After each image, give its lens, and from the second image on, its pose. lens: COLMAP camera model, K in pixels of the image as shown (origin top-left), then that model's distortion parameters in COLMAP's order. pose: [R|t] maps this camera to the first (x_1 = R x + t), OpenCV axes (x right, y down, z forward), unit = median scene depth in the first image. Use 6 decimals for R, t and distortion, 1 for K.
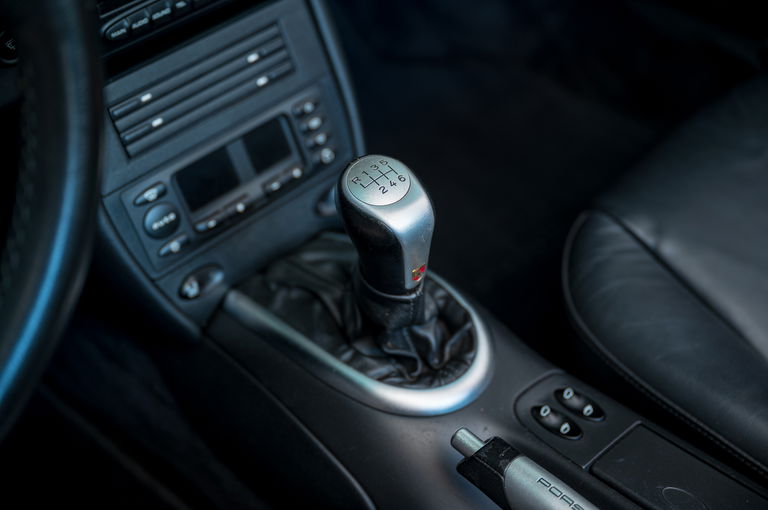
lens RADIAL K [[1124.0, 0, 383.9], [0, 1124.0, 255.1], [0, 0, 1]] dist [-0.012918, 0.000000]
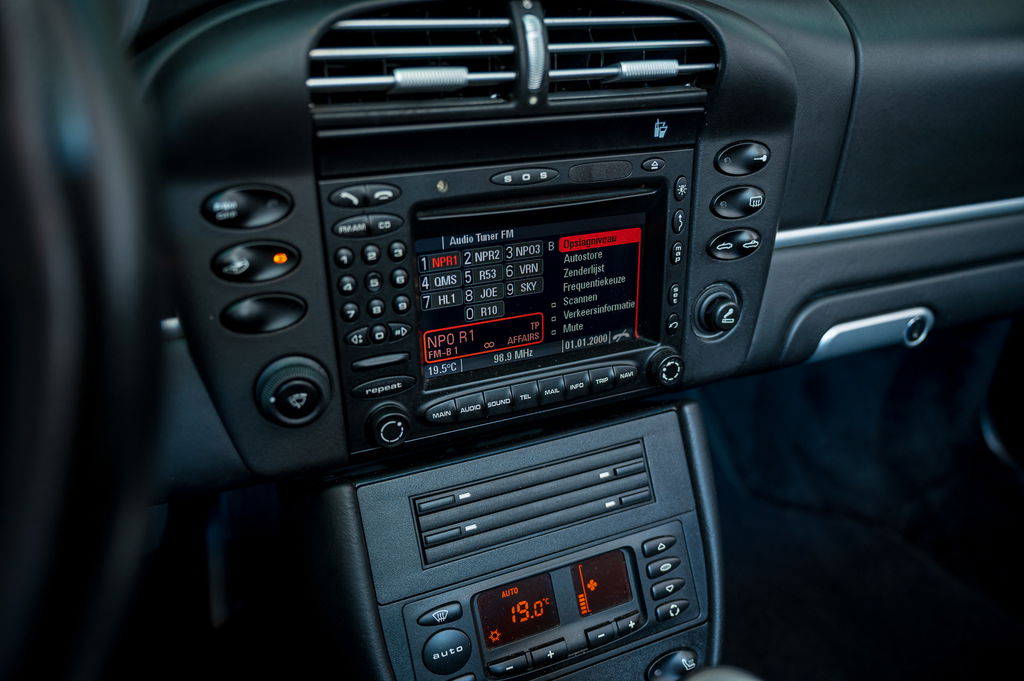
lens RADIAL K [[761.4, 0, 511.2], [0, 761.4, 340.2], [0, 0, 1]] dist [-0.037280, -0.001724]
pose [[0.930541, 0.129236, -0.342624, 0.002163], [-0.238134, 0.924355, -0.298093, -0.080410], [0.278182, 0.358978, 0.890926, 0.425801]]
